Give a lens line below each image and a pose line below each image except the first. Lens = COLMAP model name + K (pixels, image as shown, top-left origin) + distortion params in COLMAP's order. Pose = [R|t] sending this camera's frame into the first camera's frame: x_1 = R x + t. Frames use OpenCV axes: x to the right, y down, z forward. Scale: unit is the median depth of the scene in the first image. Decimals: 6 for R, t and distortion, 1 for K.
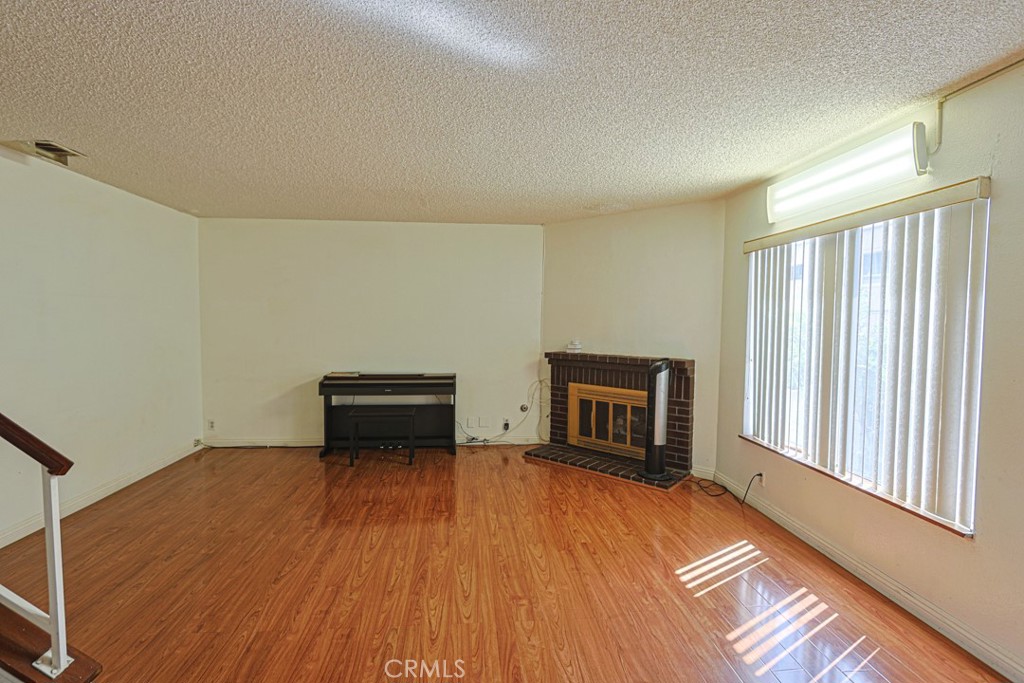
lens RADIAL K [[494.6, 0, 506.7], [0, 494.6, 345.0], [0, 0, 1]] dist [-0.003525, -0.000005]
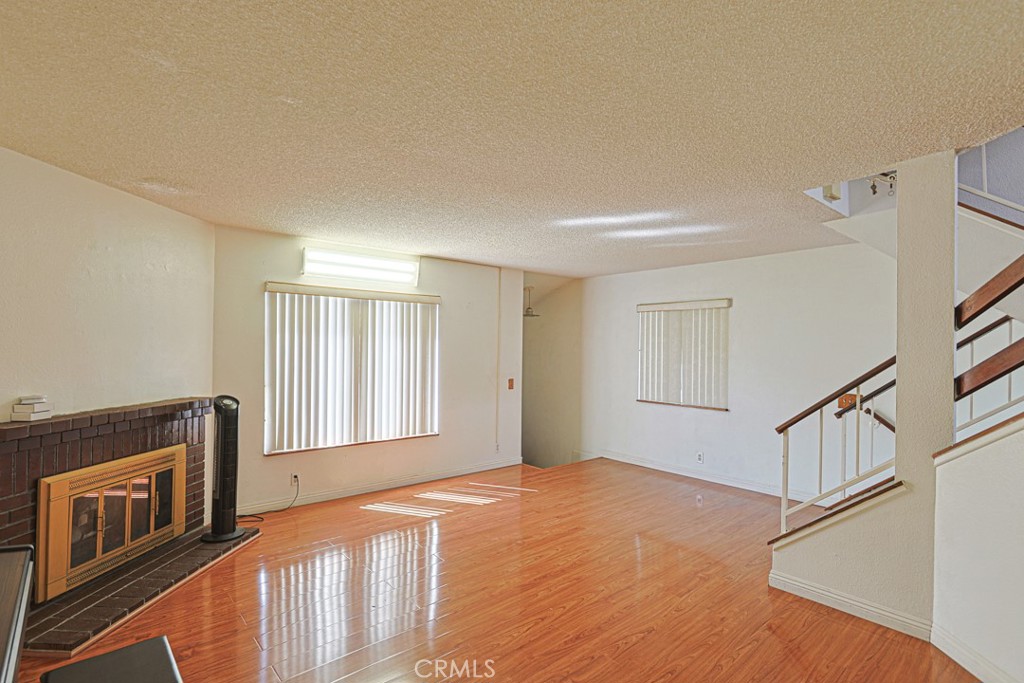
lens RADIAL K [[494.6, 0, 496.3], [0, 494.6, 335.8], [0, 0, 1]] dist [-0.003525, -0.000005]
pose [[-0.573866, 0.008092, 0.818909, -0.687198], [0.034697, 0.999294, 0.014440, -0.077068], [-0.818214, 0.036700, -0.573741, 1.122601]]
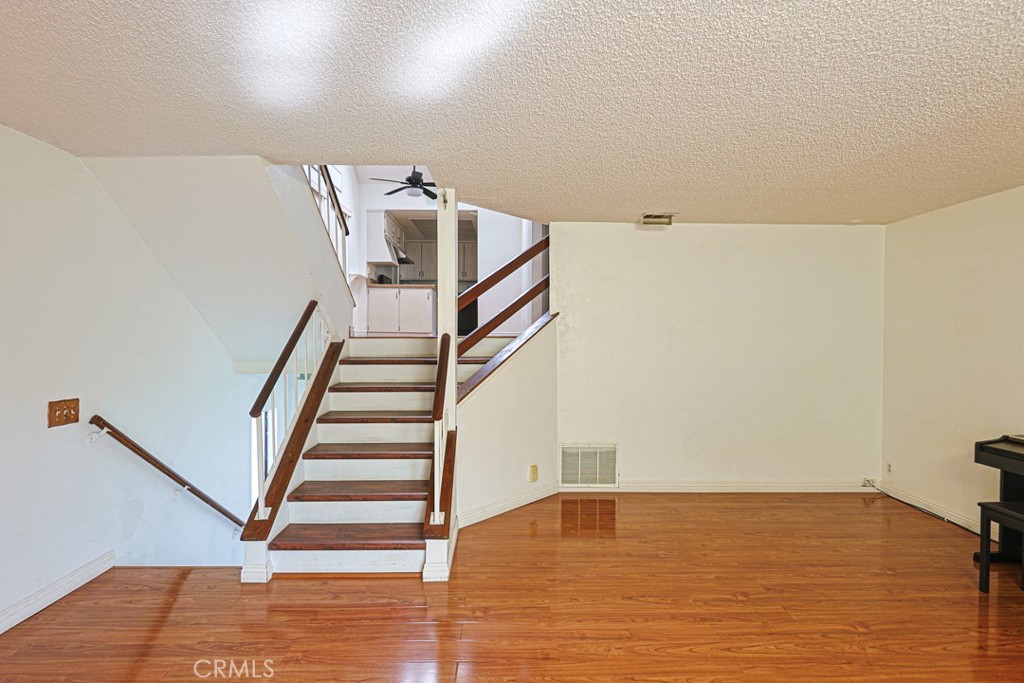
lens RADIAL K [[494.6, 0, 506.9], [0, 494.6, 342.0], [0, 0, 1]] dist [-0.003525, -0.000005]
pose [[-0.069004, 0.013061, -0.997531, 0.352750], [-0.063959, 0.997799, 0.017489, -0.032015], [0.995564, 0.065008, -0.068017, 0.496970]]
